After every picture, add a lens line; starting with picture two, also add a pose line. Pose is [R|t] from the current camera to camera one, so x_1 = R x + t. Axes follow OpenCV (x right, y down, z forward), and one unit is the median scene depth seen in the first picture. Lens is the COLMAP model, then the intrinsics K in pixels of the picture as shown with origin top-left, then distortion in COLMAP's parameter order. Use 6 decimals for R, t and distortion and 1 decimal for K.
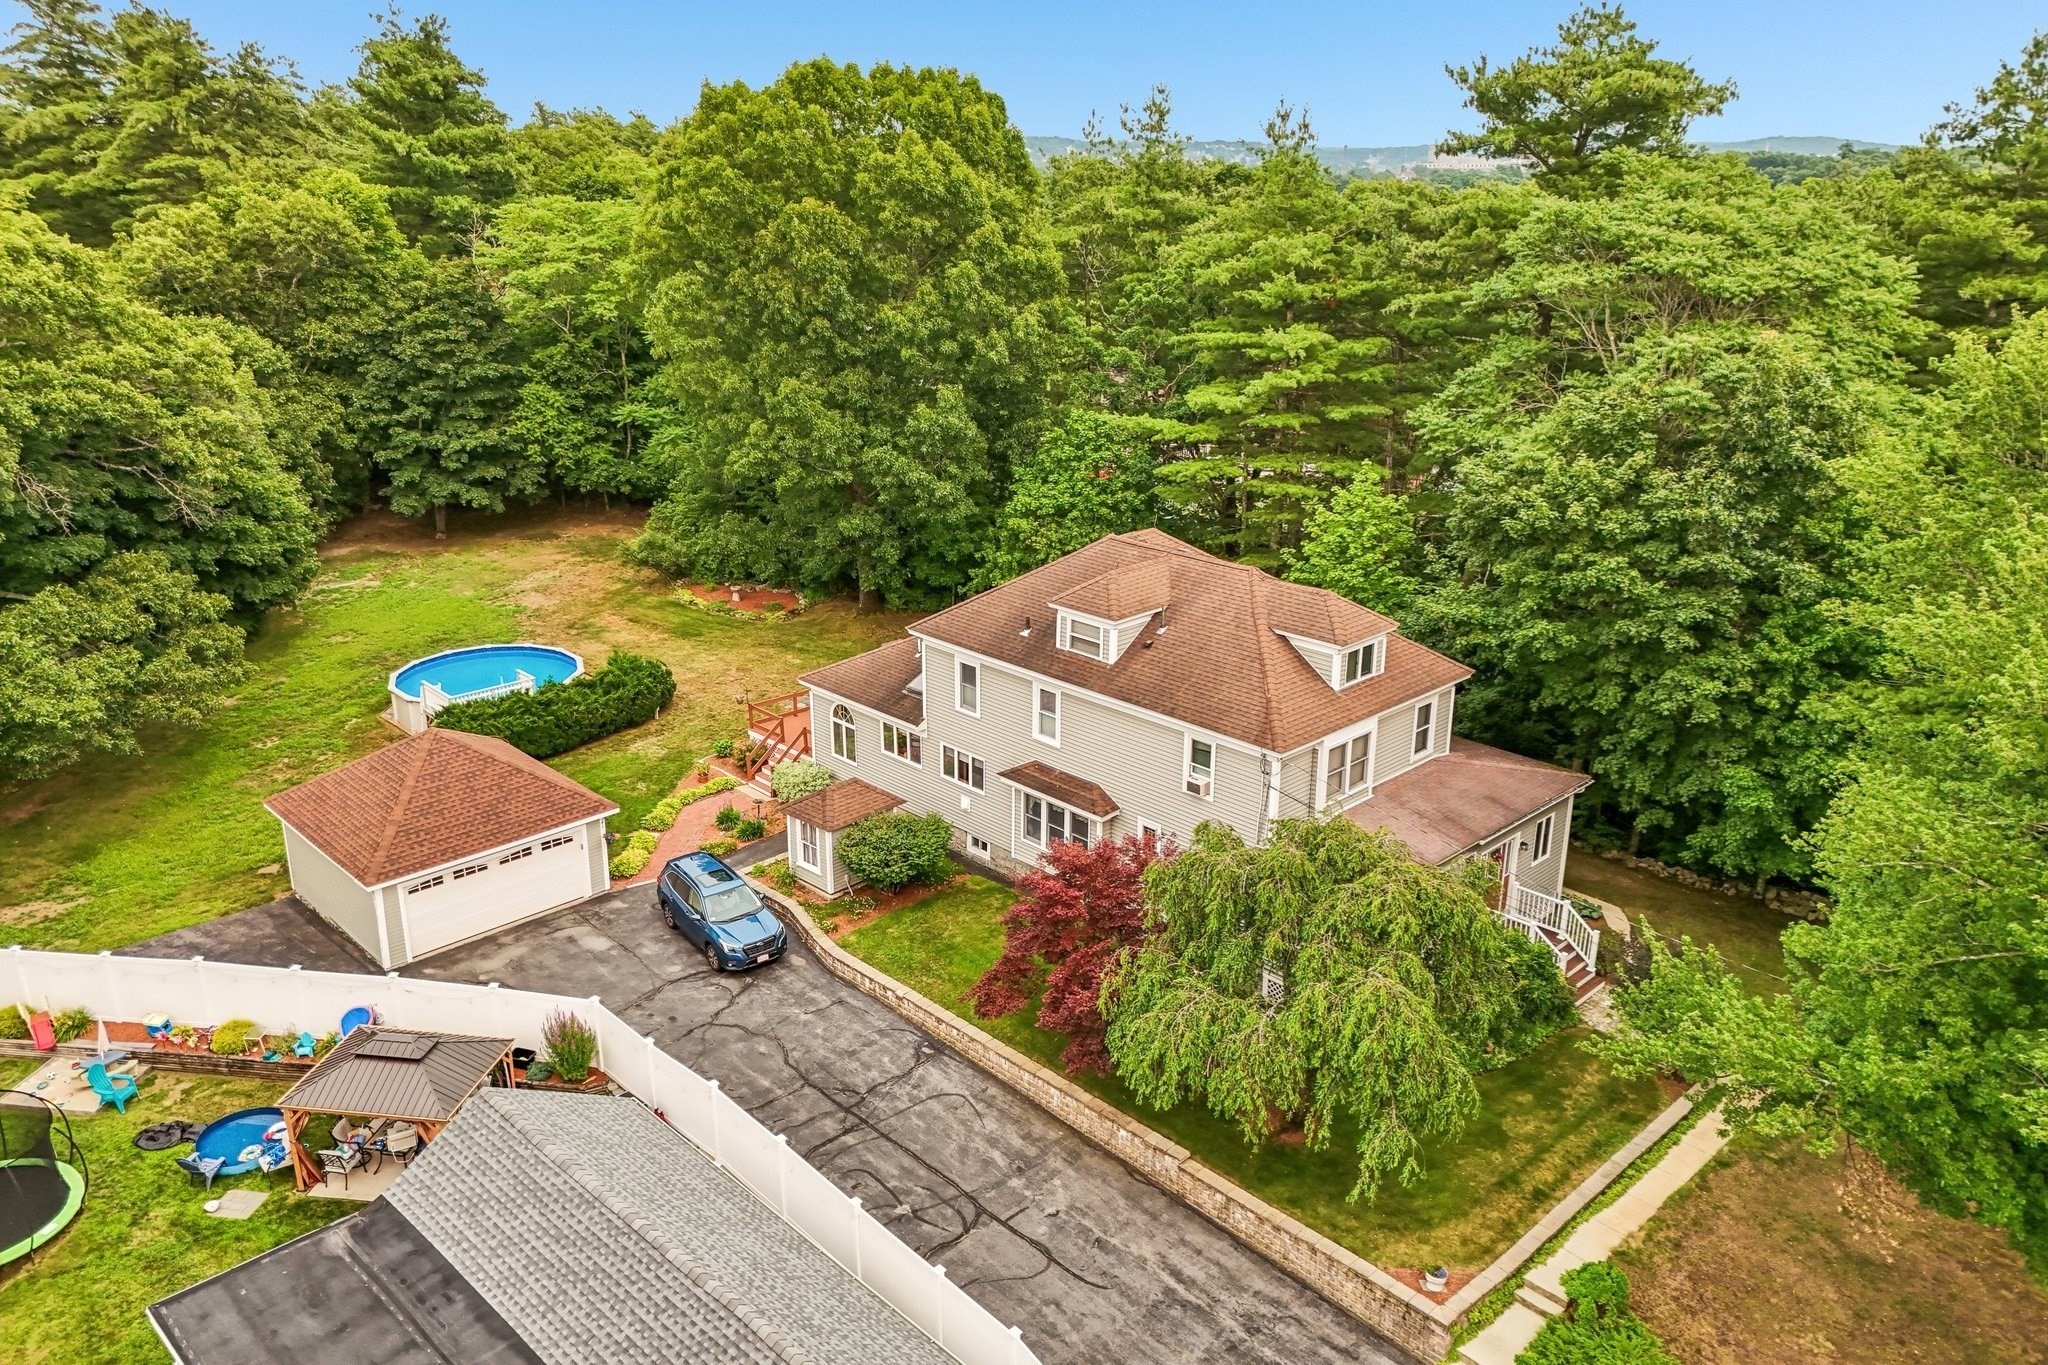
lens RADIAL K [[1510.9, 0, 1024.5], [0, 1510.9, 736.6], [0, 0, 1]] dist [0.028520, -0.053380]
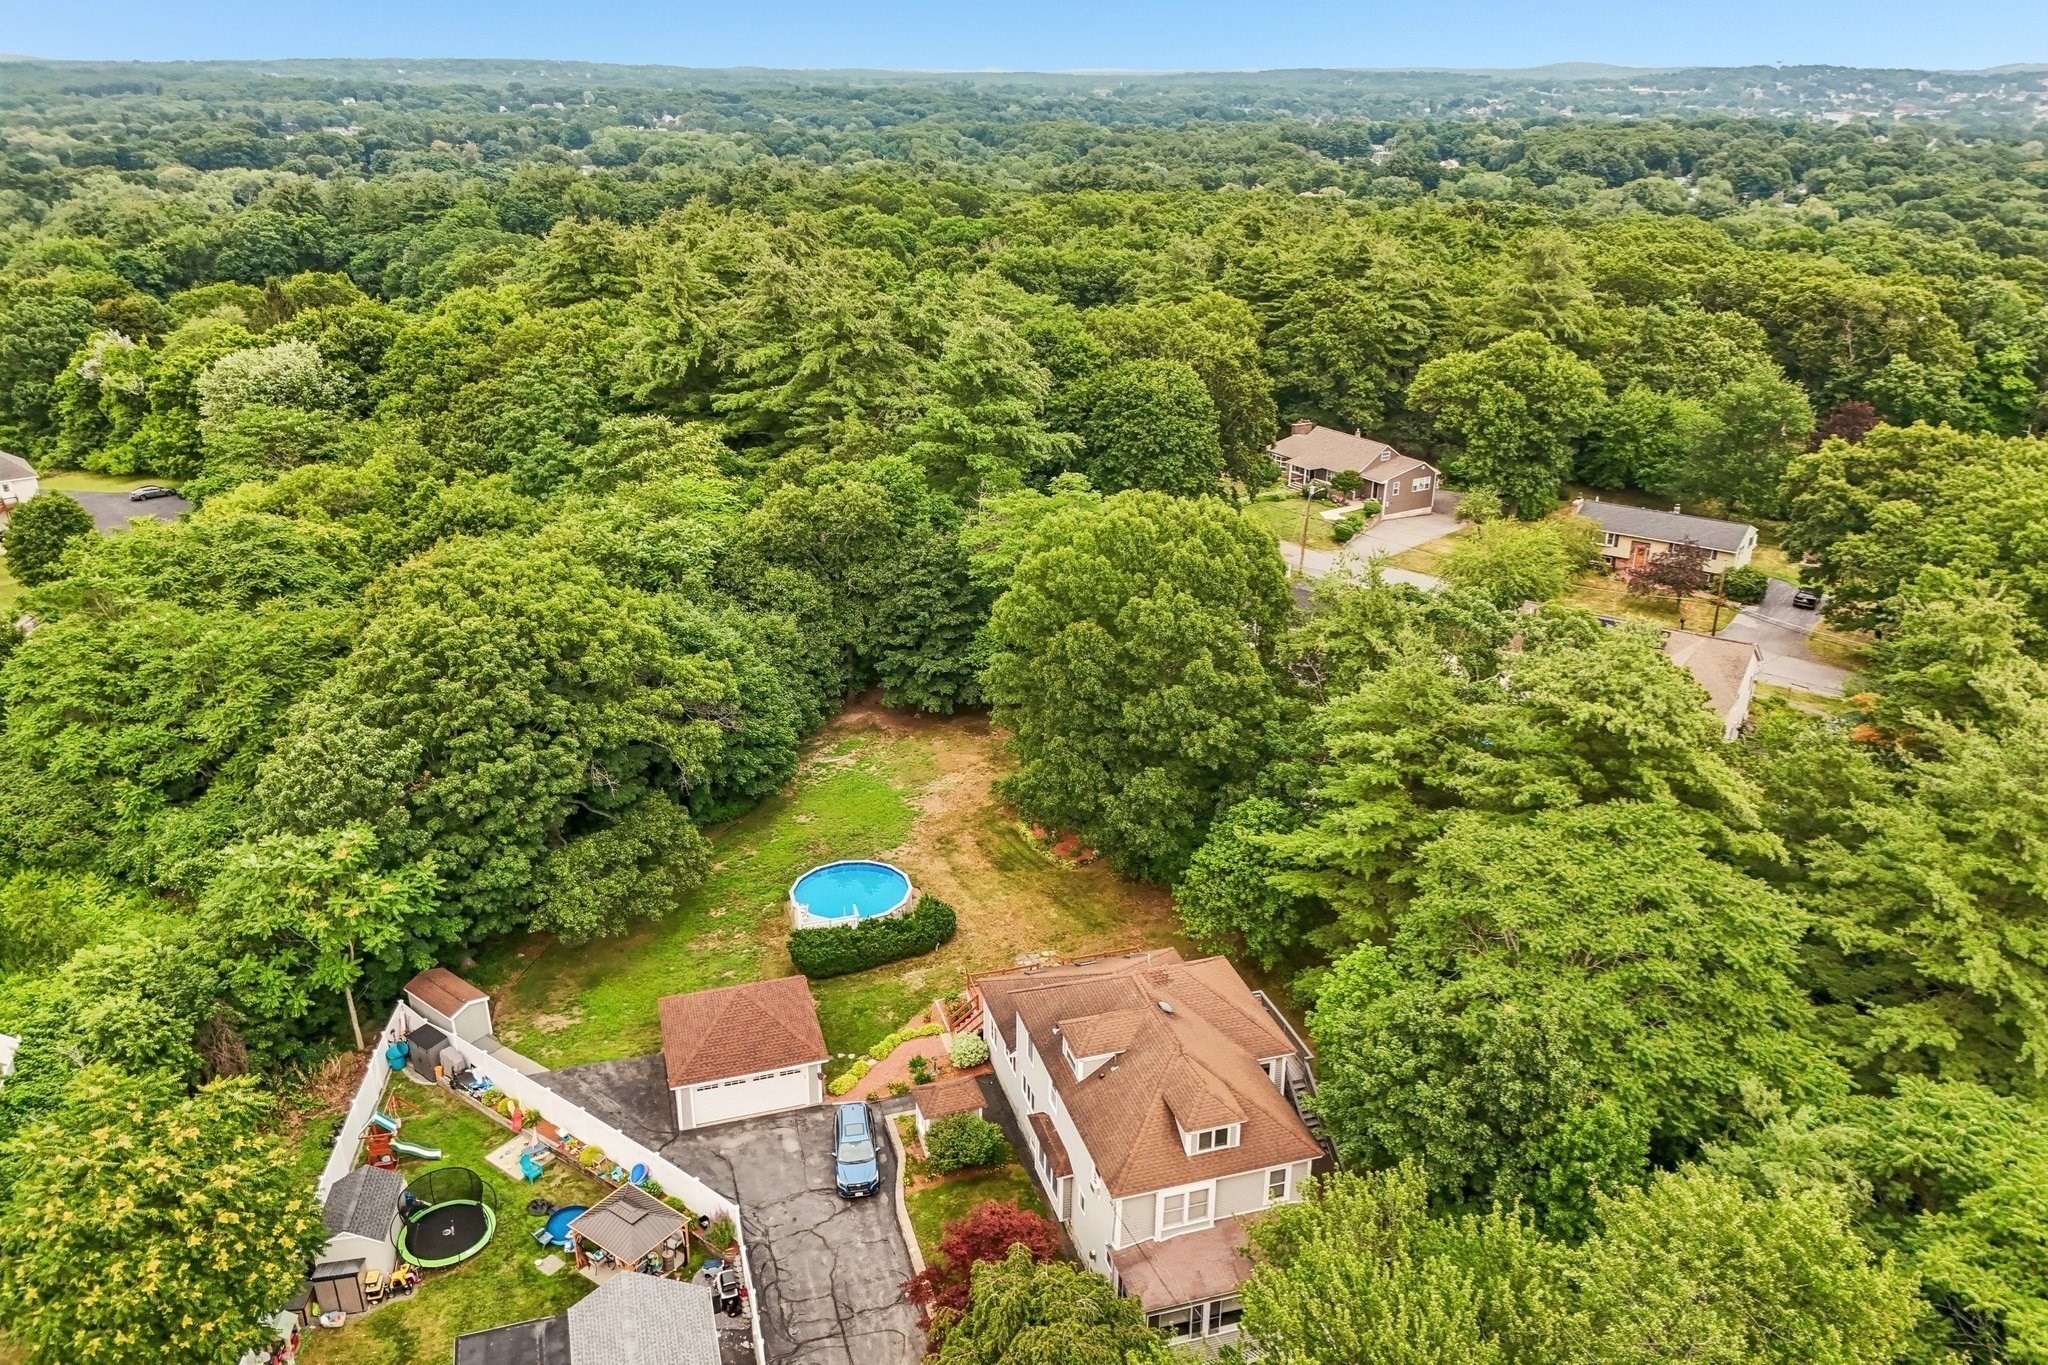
lens RADIAL K [[1470.7, 0, 1024.0], [0, 1470.7, 682.5], [0, 0, 1]] dist [0.007280, 0.000104]
pose [[0.883942, 0.169999, -0.435599, 0.498366], [-0.161048, 0.985258, 0.057705, -0.442955], [0.438987, 0.019145, 0.898289, -0.308755]]
